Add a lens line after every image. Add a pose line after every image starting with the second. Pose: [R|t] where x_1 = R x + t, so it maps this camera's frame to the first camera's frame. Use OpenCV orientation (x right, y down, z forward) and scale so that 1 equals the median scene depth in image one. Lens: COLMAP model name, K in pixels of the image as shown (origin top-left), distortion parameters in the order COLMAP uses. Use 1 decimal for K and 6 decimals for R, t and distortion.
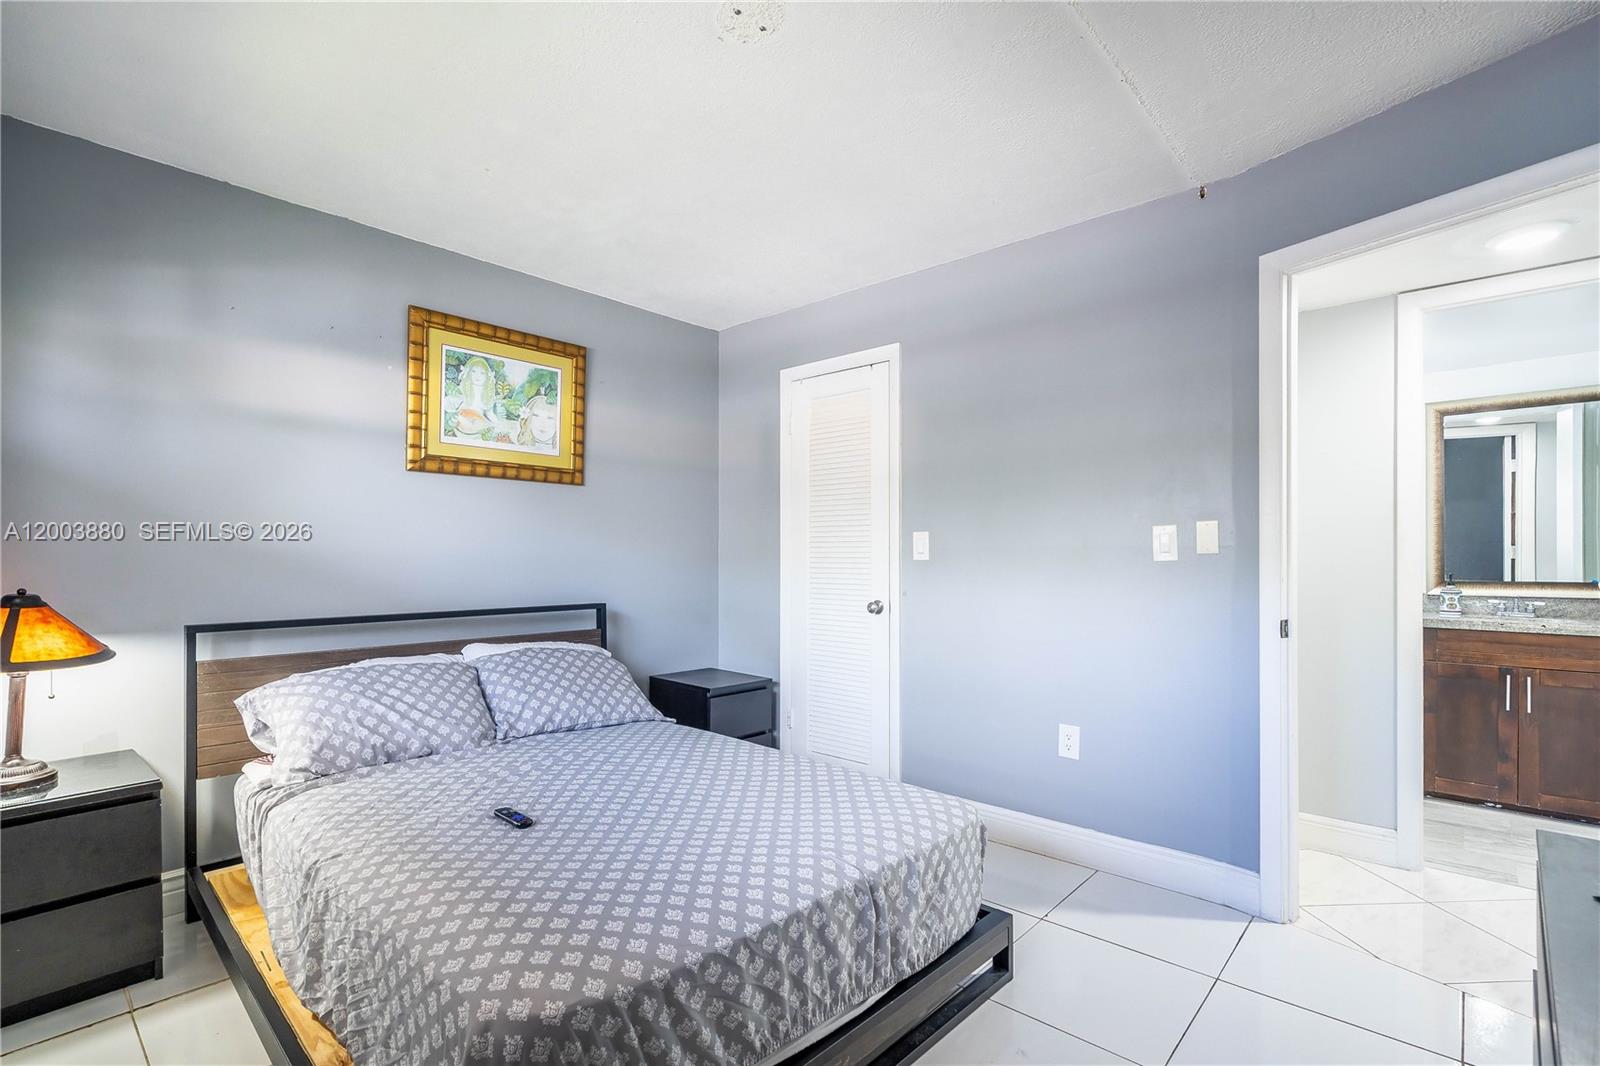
lens RADIAL K [[741.8, 0, 804.5], [0, 741.8, 550.6], [0, 0, 1]] dist [0.000368, 0.000204]
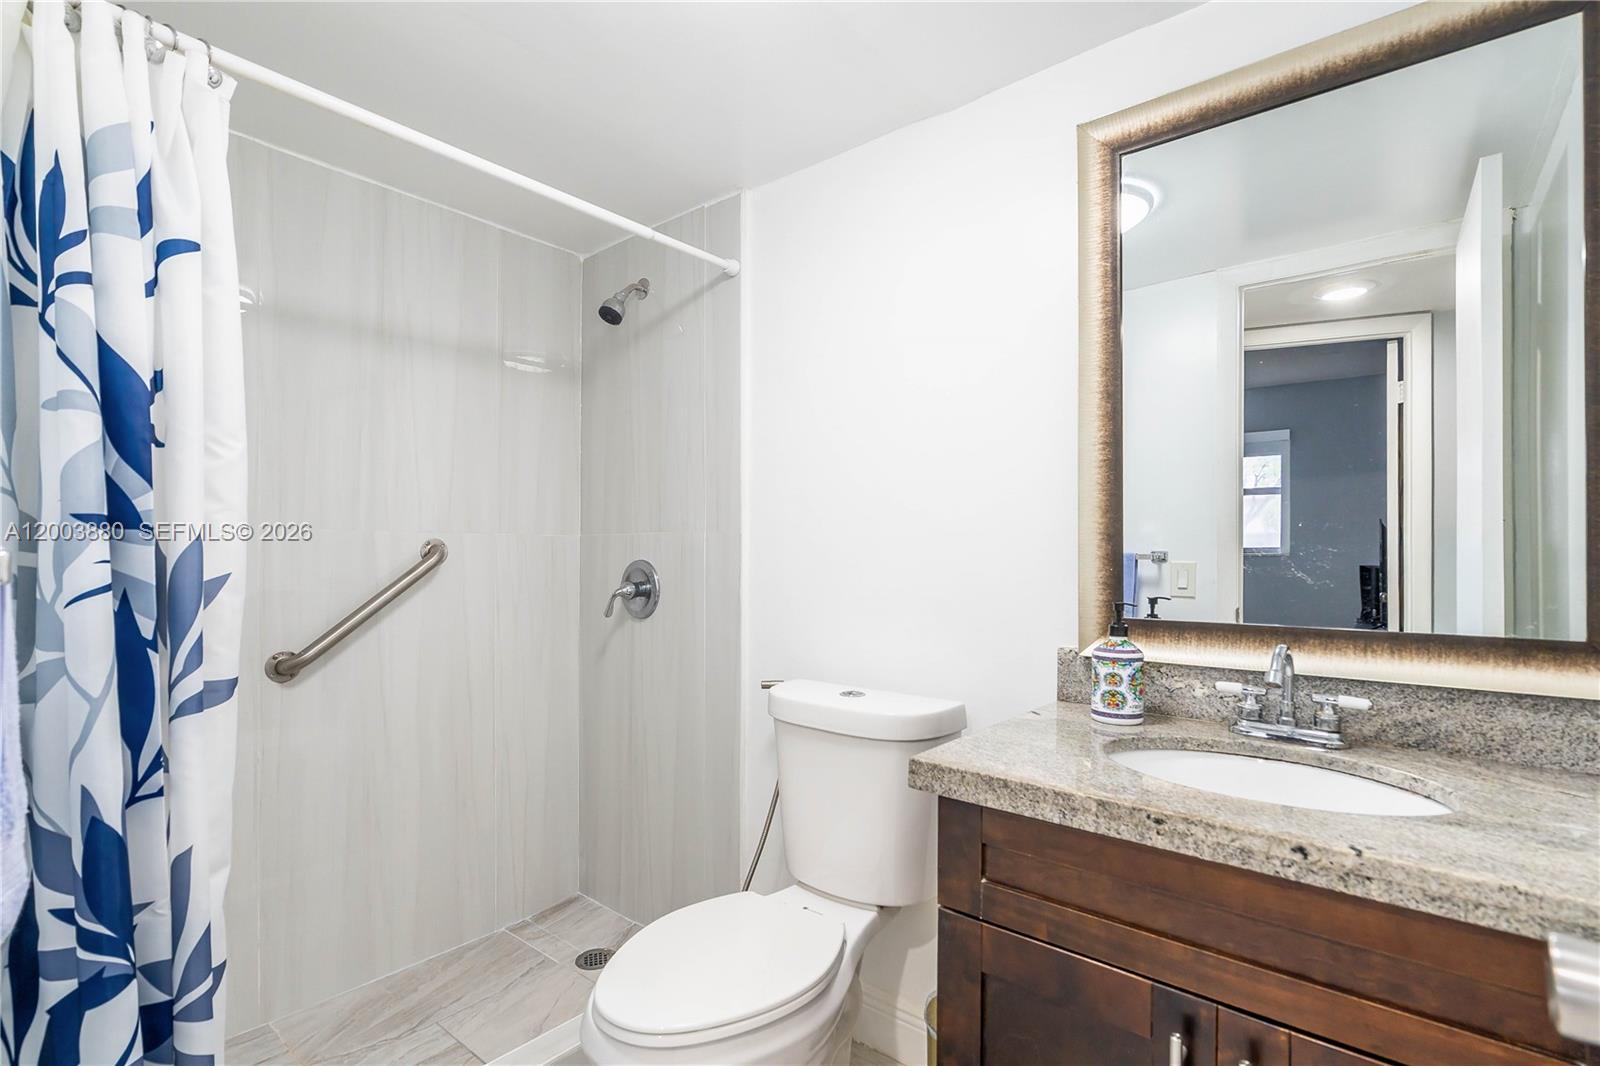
lens RADIAL K [[741.8, 0, 804.5], [0, 741.8, 550.6], [0, 0, 1]] dist [0.000368, 0.000204]
pose [[0.999435, 0.001634, 0.033579, 0.723207], [-0.001836, 0.999980, 0.006007, 0.006433], [-0.033568, -0.006065, 0.999418, 0.673060]]
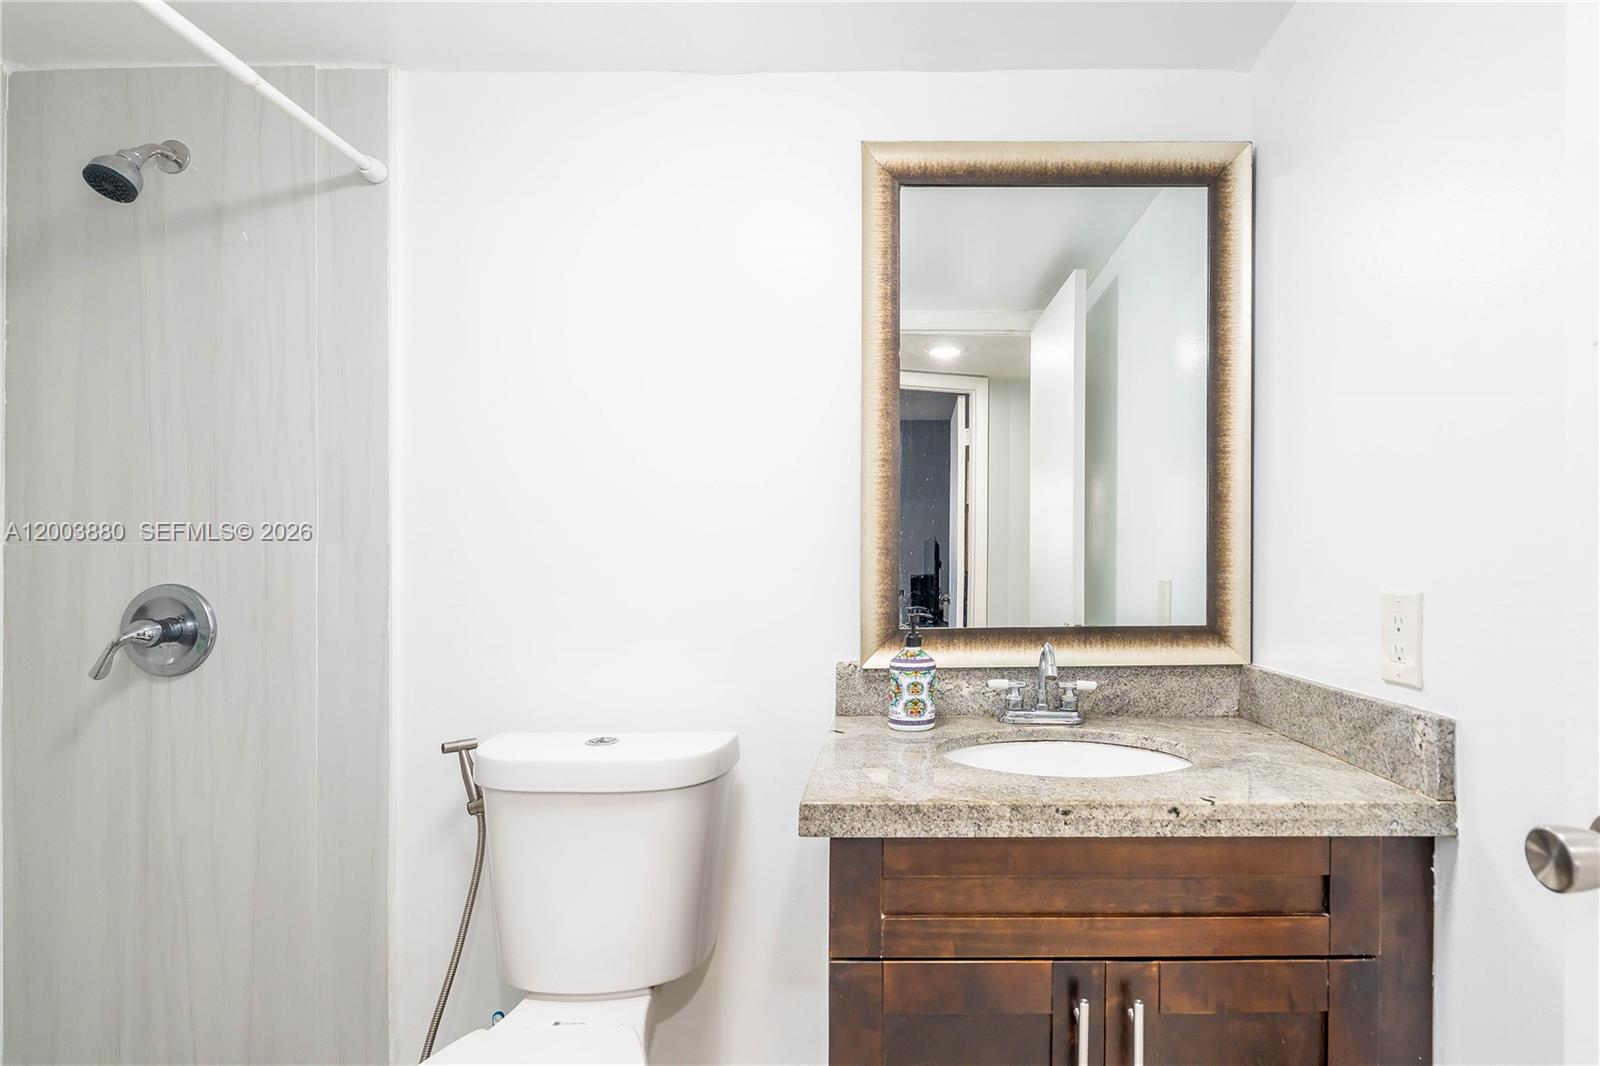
lens RADIAL K [[753.6, 0, 898.0], [0, 753.6, 569.1], [0, 0, 1]] dist [-0.002399, 0.000669]
pose [[0.751838, -0.010033, 0.659271, 0.634712], [0.001802, 0.999912, 0.013163, 0.005627], [-0.659345, -0.008709, 0.751790, 0.741868]]
